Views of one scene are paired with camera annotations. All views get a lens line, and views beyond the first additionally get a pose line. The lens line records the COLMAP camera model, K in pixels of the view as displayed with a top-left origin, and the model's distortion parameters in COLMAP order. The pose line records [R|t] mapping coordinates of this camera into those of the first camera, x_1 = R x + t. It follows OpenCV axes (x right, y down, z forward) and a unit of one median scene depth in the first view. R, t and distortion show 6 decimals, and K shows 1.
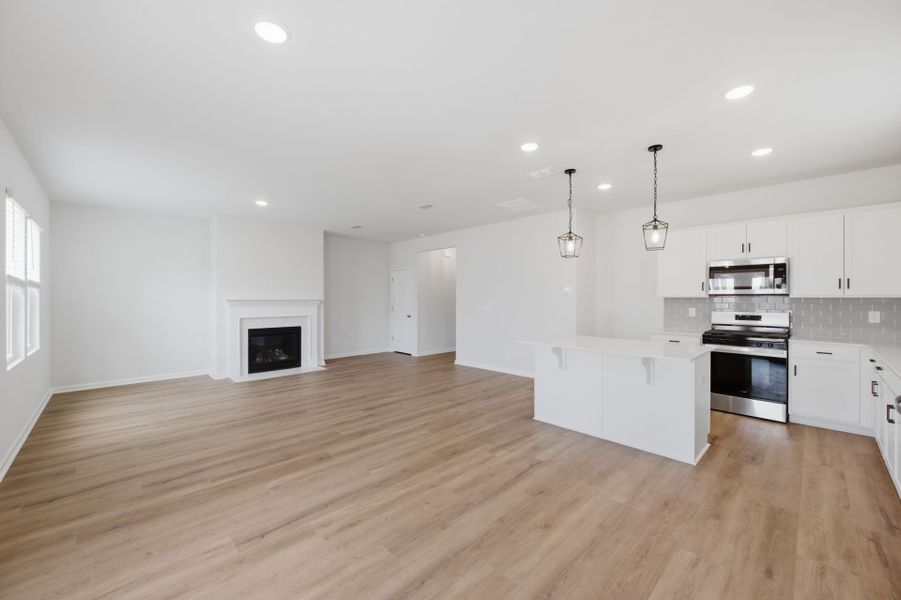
lens RADIAL K [[352.6, 0, 455.9], [0, 352.6, 300.0], [0, 0, 1]] dist [0.000652, -0.000688]
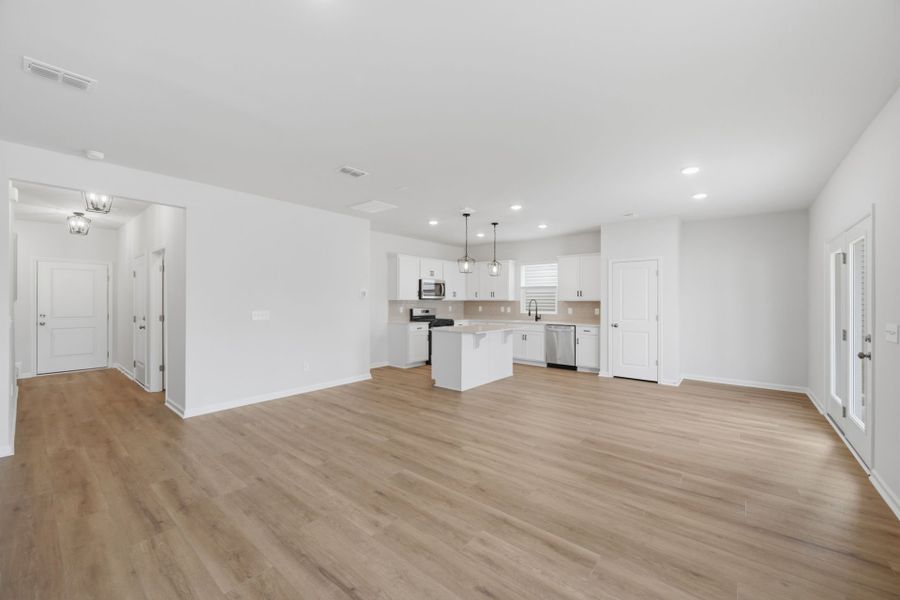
lens RADIAL K [[352.2, 0, 452.7], [0, 352.2, 298.1], [0, 0, 1]] dist [0.000652, -0.000688]
pose [[-0.107878, 0.007829, 0.994133, -1.112449], [0.004704, 0.999962, -0.007365, -0.004183], [-0.994153, 0.003882, -0.107911, 1.193066]]
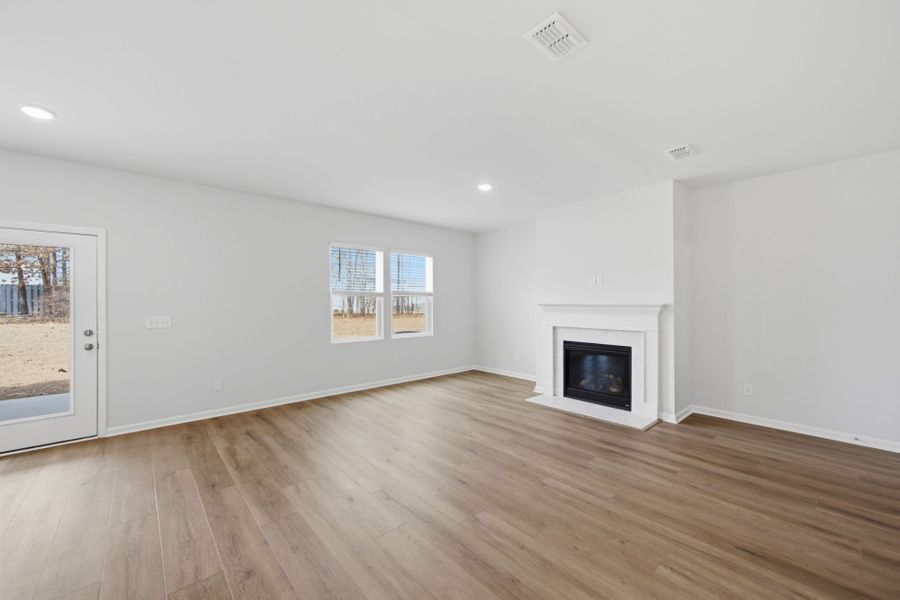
lens RADIAL K [[352.2, 0, 450.0], [0, 352.2, 300.3], [0, 0, 1]] dist [0.000652, -0.000688]
pose [[-0.050961, -0.004522, -0.998690, 0.357880], [-0.001703, 0.999989, -0.004441, -0.007798], [0.998699, 0.001474, -0.050968, 1.245008]]
